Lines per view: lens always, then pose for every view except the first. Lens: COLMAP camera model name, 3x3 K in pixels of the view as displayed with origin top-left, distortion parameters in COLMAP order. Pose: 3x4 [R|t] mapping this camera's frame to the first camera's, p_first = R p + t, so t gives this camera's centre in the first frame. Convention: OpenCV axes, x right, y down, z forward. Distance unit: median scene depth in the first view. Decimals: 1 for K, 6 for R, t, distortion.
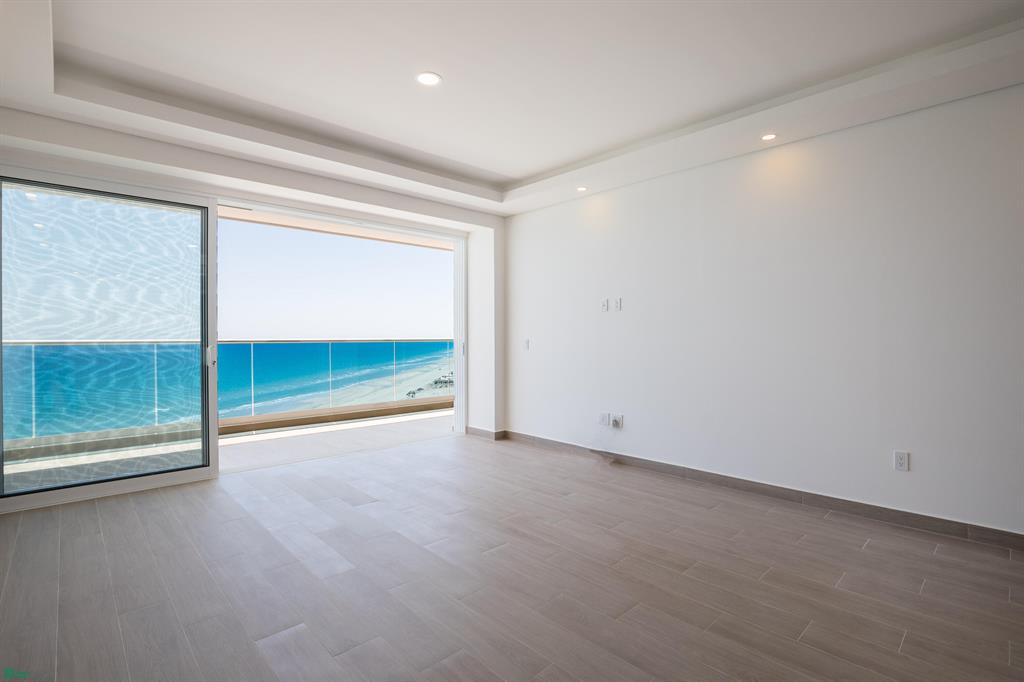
lens RADIAL K [[480.2, 0, 517.0], [0, 480.2, 342.8], [0, 0, 1]] dist [-0.025243, 0.000131]
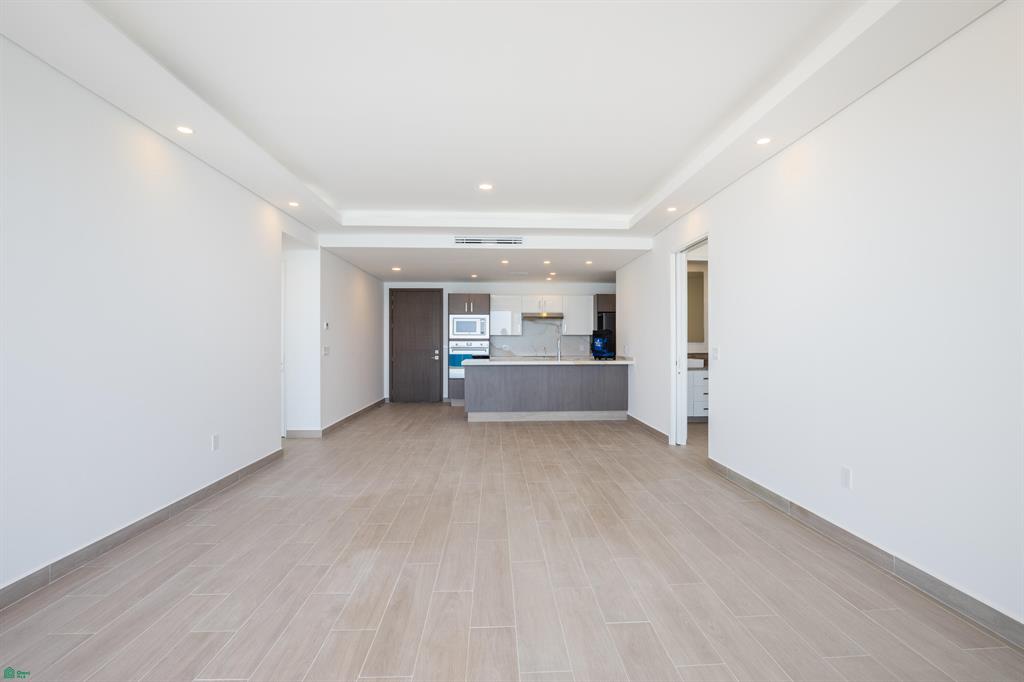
lens RADIAL K [[480.2, 0, 513.4], [0, 480.2, 343.2], [0, 0, 1]] dist [-0.025243, 0.000131]
pose [[-0.750382, 0.002700, 0.660999, -0.484643], [0.012740, 0.999865, 0.010379, -0.013067], [-0.660882, 0.016209, -0.750315, 1.102030]]
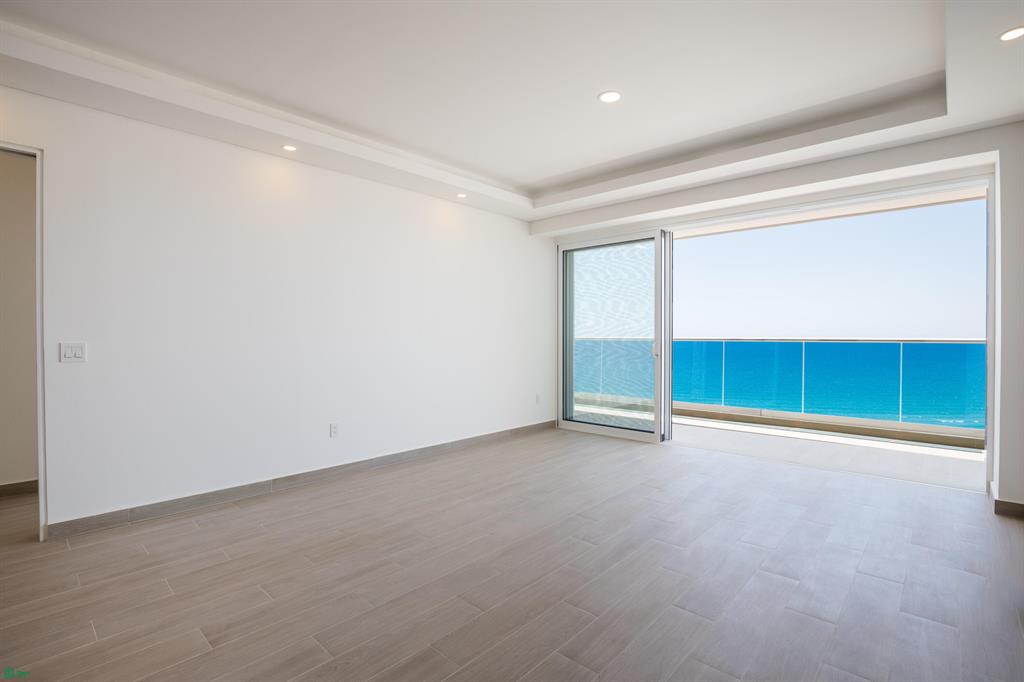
lens RADIAL K [[480.2, 0, 518.0], [0, 480.2, 336.7], [0, 0, 1]] dist [-0.025243, 0.000131]
pose [[0.071466, 0.001572, -0.997442, 0.681157], [-0.013252, 0.999912, 0.000626, -0.004973], [0.997355, 0.013173, 0.071481, 0.553026]]
